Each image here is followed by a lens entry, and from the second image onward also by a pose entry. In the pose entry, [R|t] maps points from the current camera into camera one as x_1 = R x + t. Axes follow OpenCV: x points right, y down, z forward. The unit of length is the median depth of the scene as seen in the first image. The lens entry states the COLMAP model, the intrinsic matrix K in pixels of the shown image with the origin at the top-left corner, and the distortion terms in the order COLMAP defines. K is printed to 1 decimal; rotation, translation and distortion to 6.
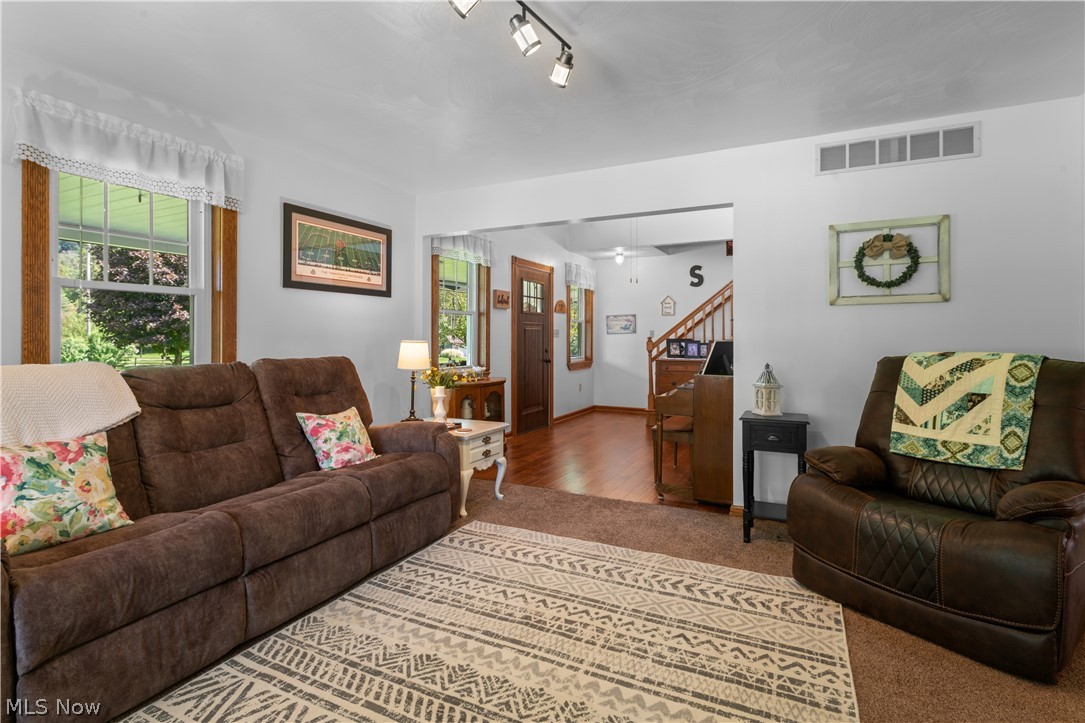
lens RADIAL K [[517.2, 0, 525.4], [0, 517.2, 341.4], [0, 0, 1]] dist [-0.006450, 0.001209]
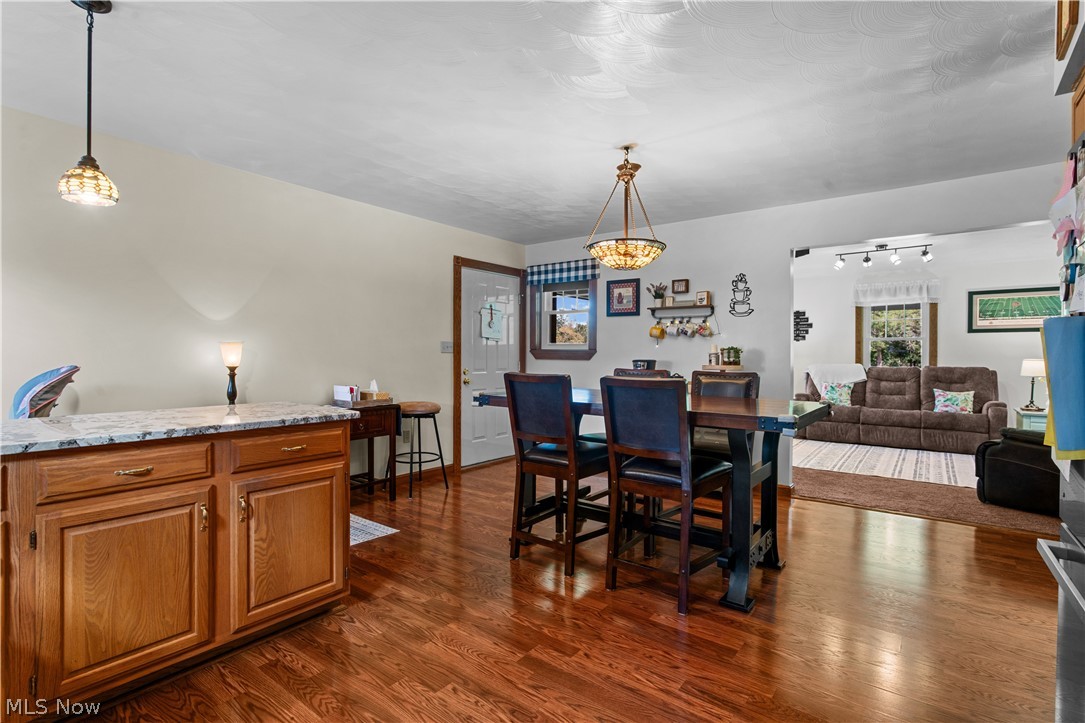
lens RADIAL K [[517.2, 0, 535.4], [0, 517.2, 360.3], [0, 0, 1]] dist [-0.006450, 0.001209]
pose [[-0.199986, 0.004860, -0.979787, 2.086370], [-0.014435, 0.999865, 0.007906, 0.014364], [0.979692, 0.015725, -0.199888, -0.301074]]
